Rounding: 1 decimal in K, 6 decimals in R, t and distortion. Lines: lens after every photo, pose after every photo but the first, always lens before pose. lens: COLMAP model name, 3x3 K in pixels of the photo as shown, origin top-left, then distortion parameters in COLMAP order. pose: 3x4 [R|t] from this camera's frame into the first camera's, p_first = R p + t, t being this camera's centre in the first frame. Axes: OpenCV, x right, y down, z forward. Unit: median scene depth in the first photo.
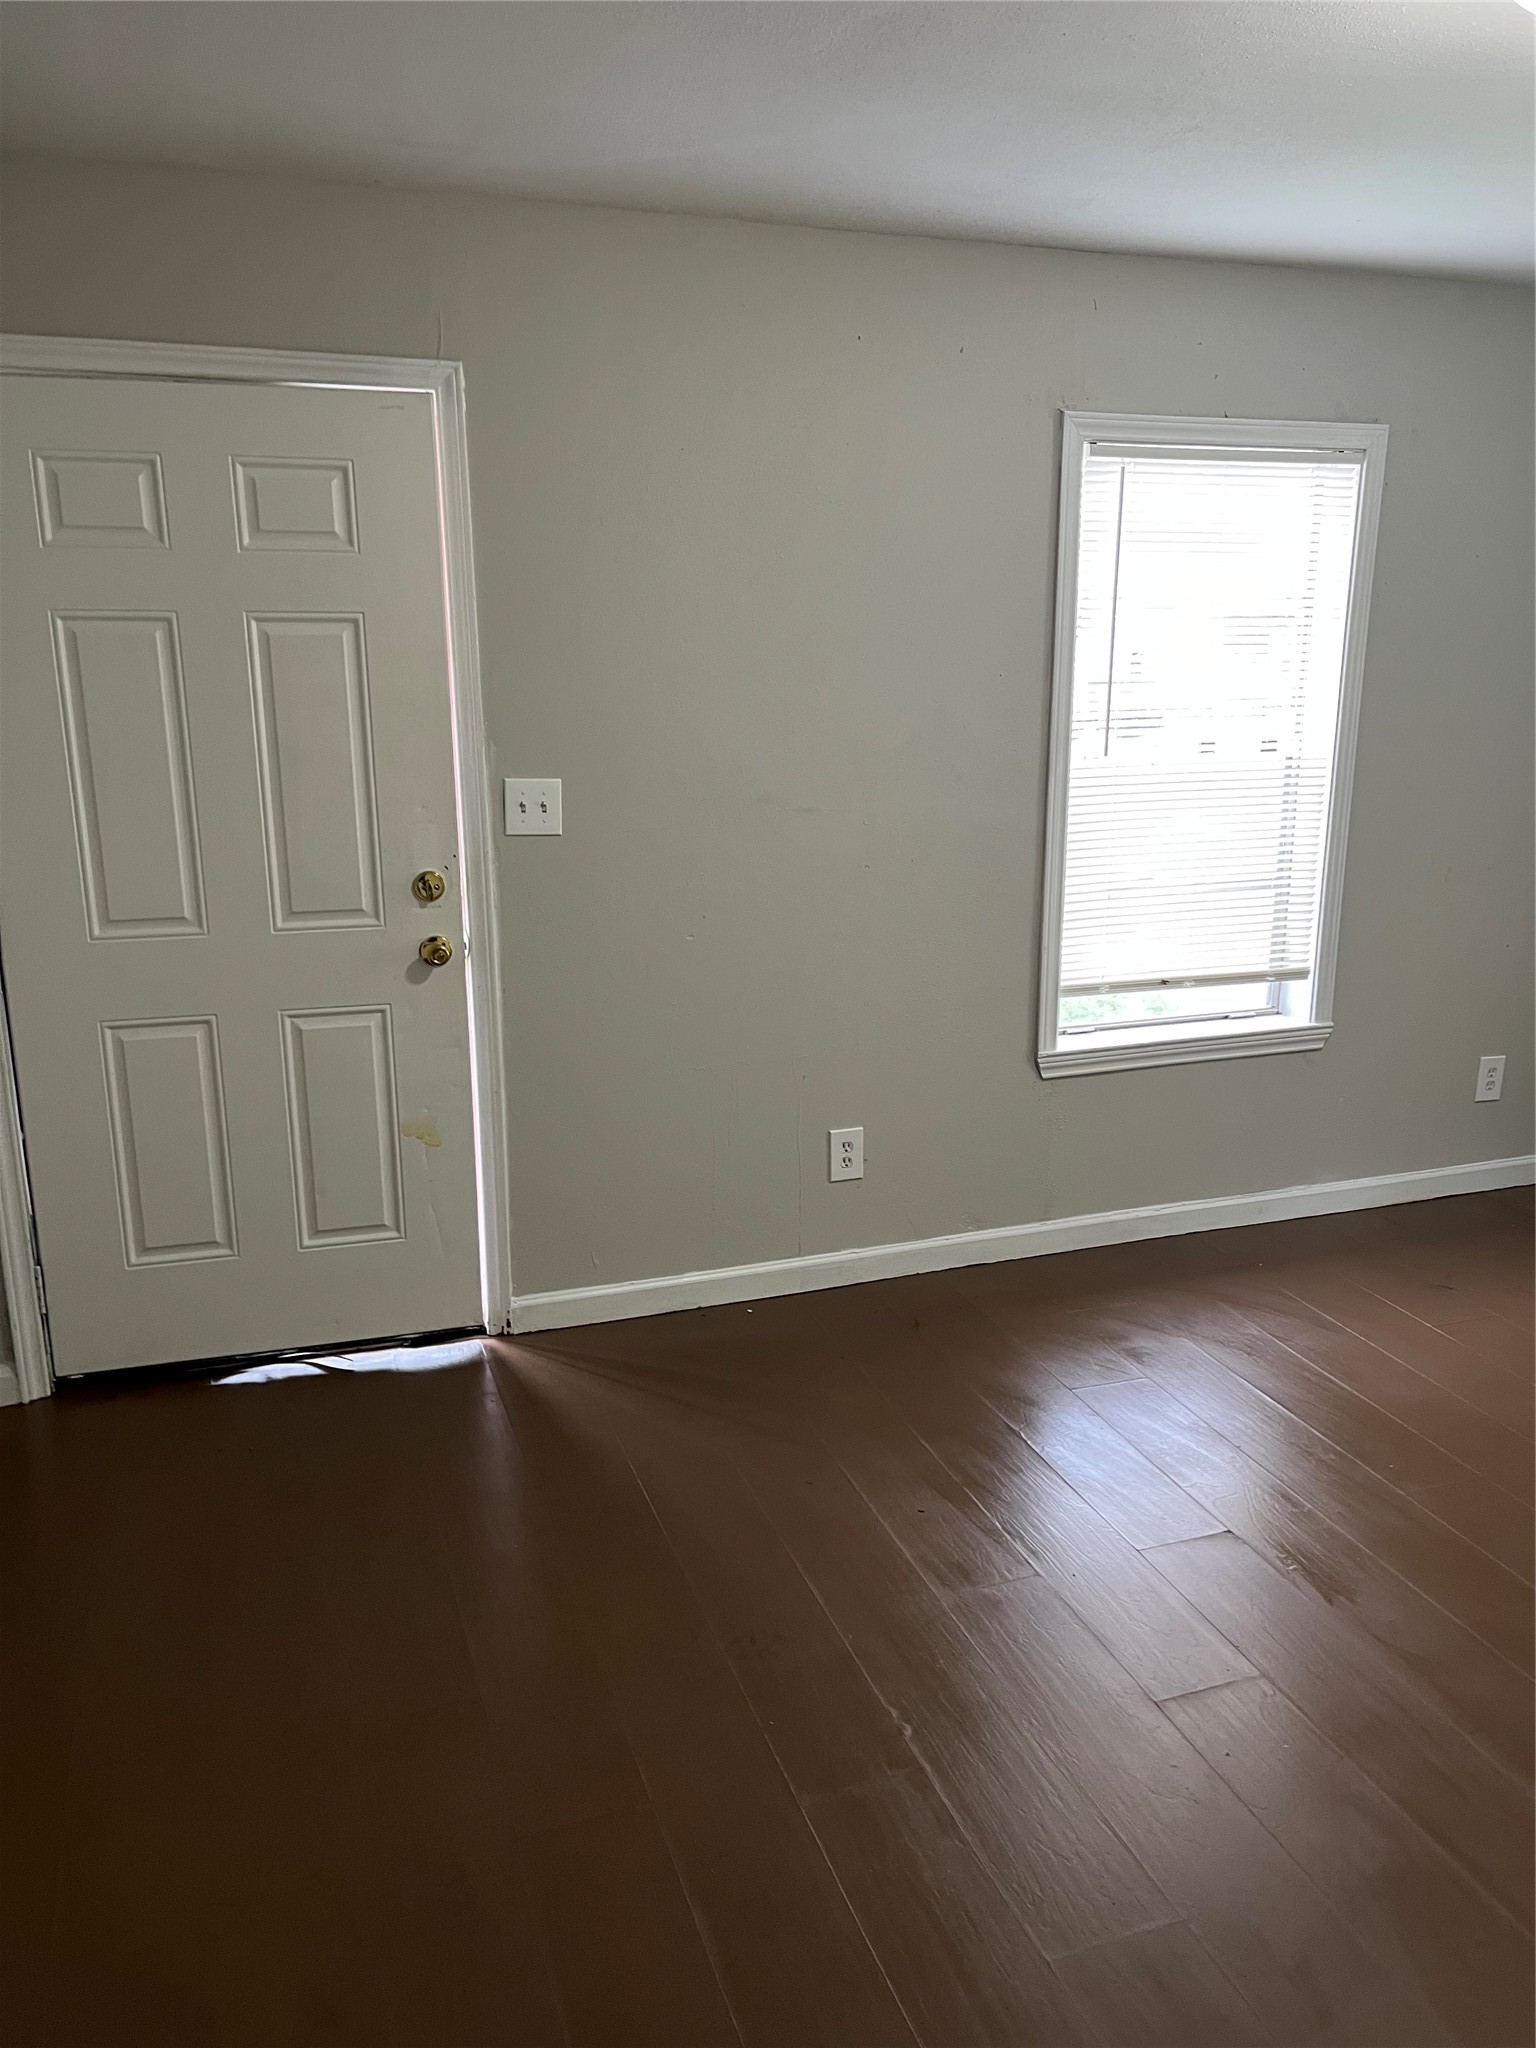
lens RADIAL K [[1556.5, 0, 770.1], [0, 1556.5, 1030.0], [0, 0, 1]] dist [0.055855, -0.077322]
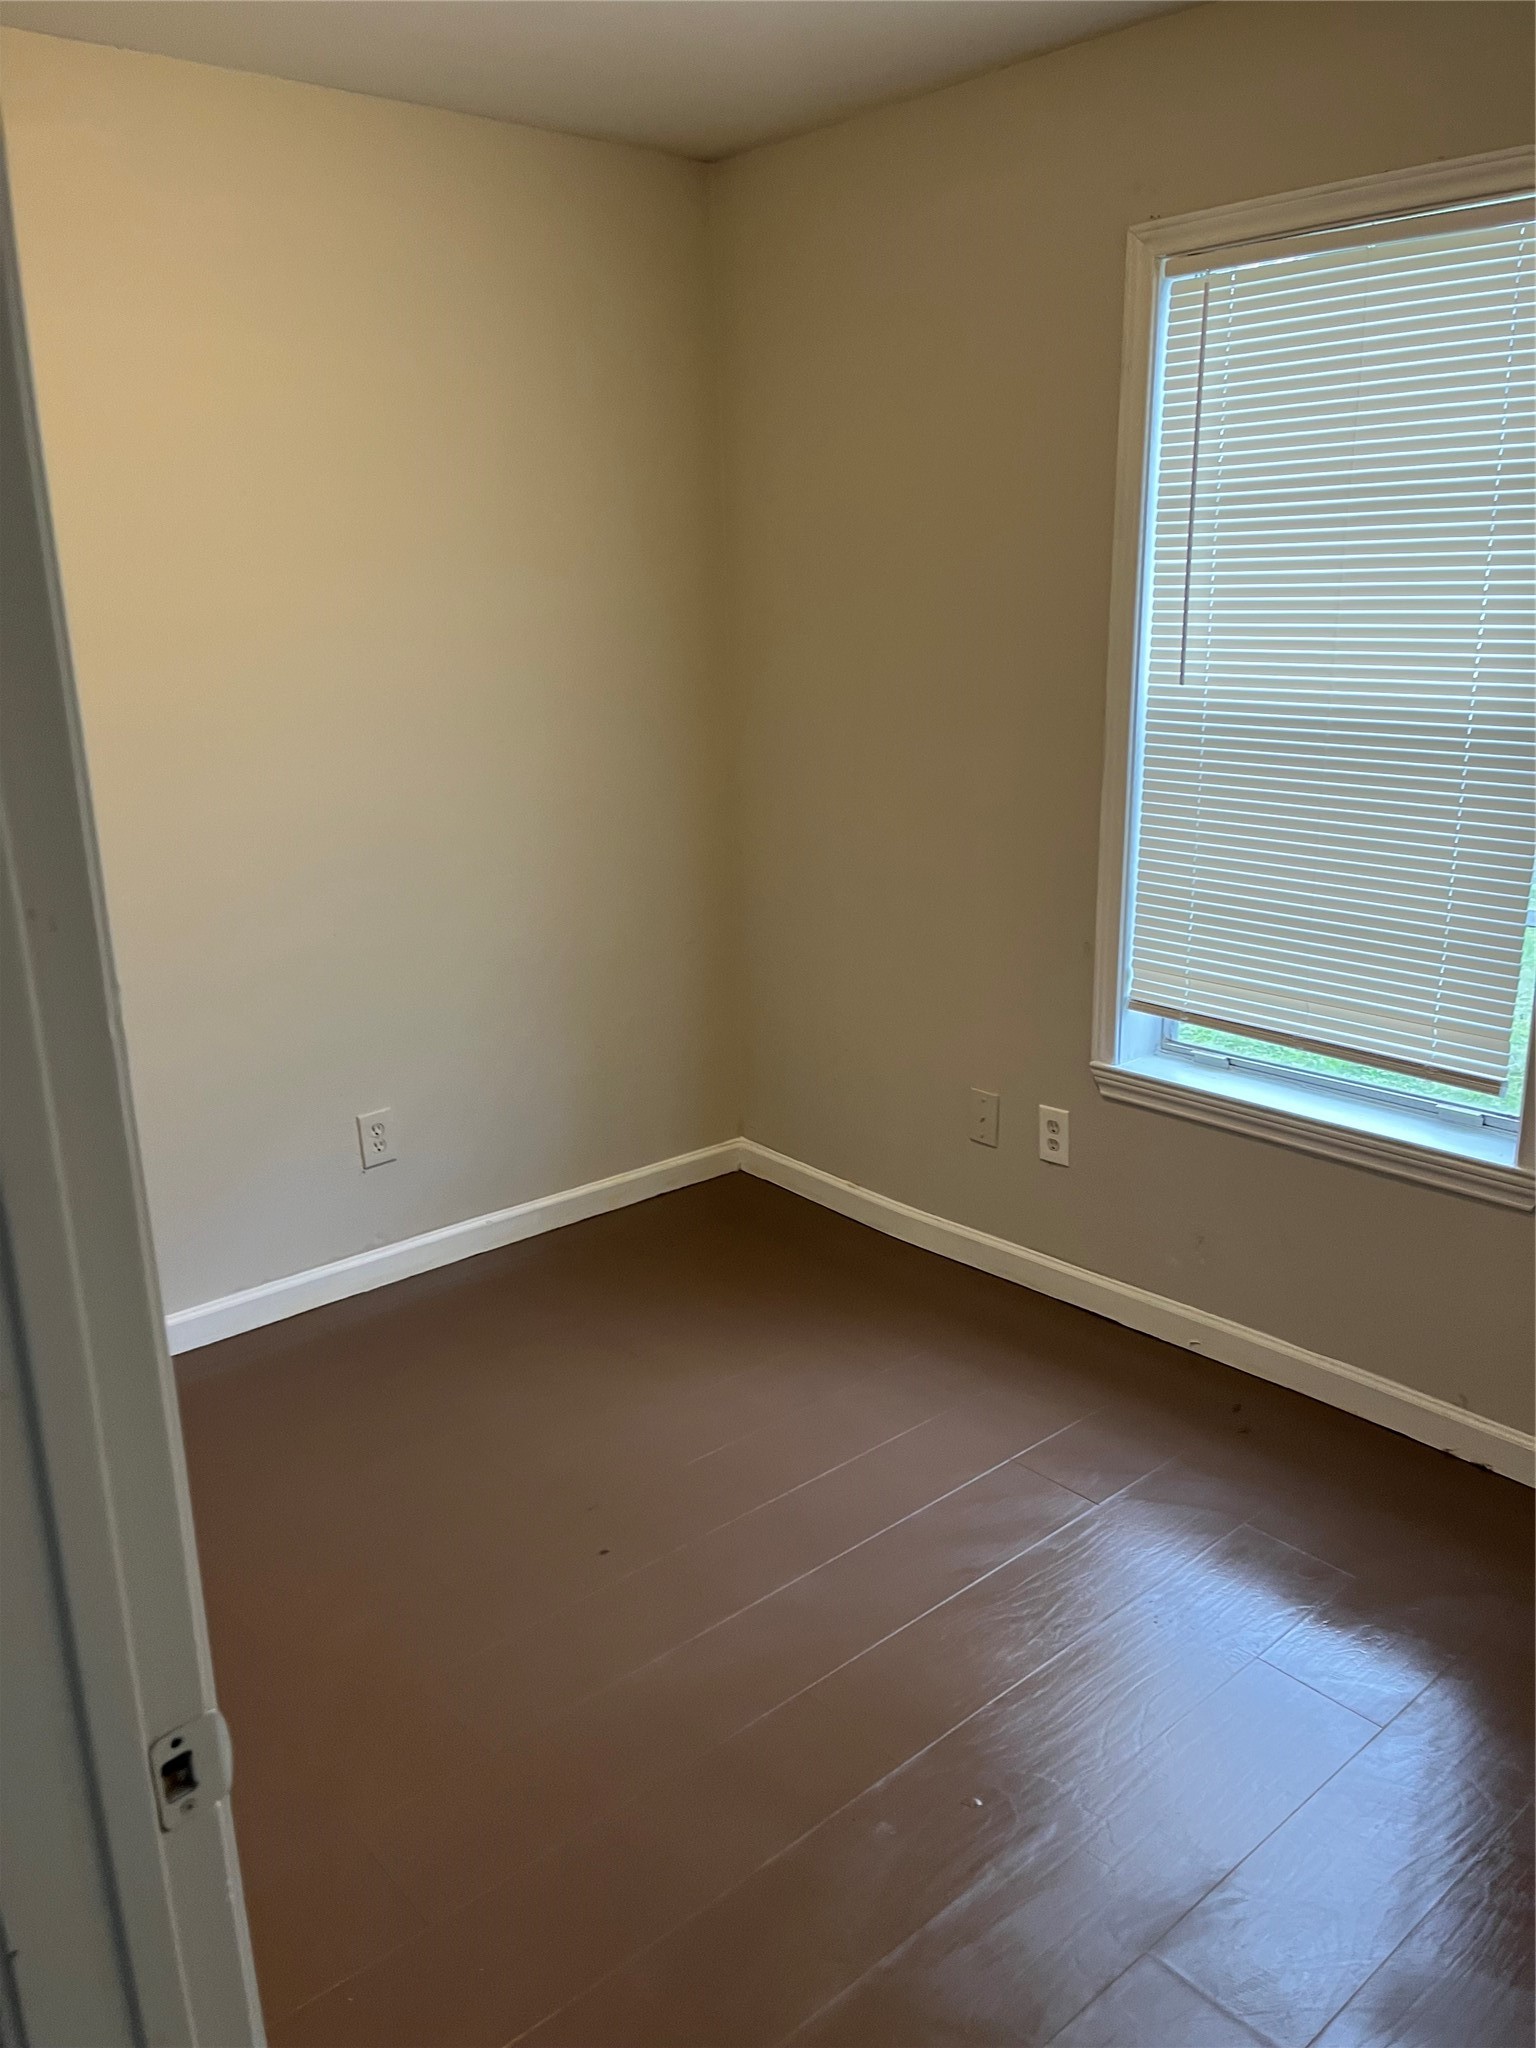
lens RADIAL K [[1556.5, 0, 768.8], [0, 1556.5, 1026.4], [0, 0, 1]] dist [0.055855, -0.077322]
pose [[0.402186, 0.251832, -0.880243, 0.778618], [-0.195930, 0.962828, 0.185938, -0.116145], [0.894348, 0.097684, 0.436578, 0.491508]]
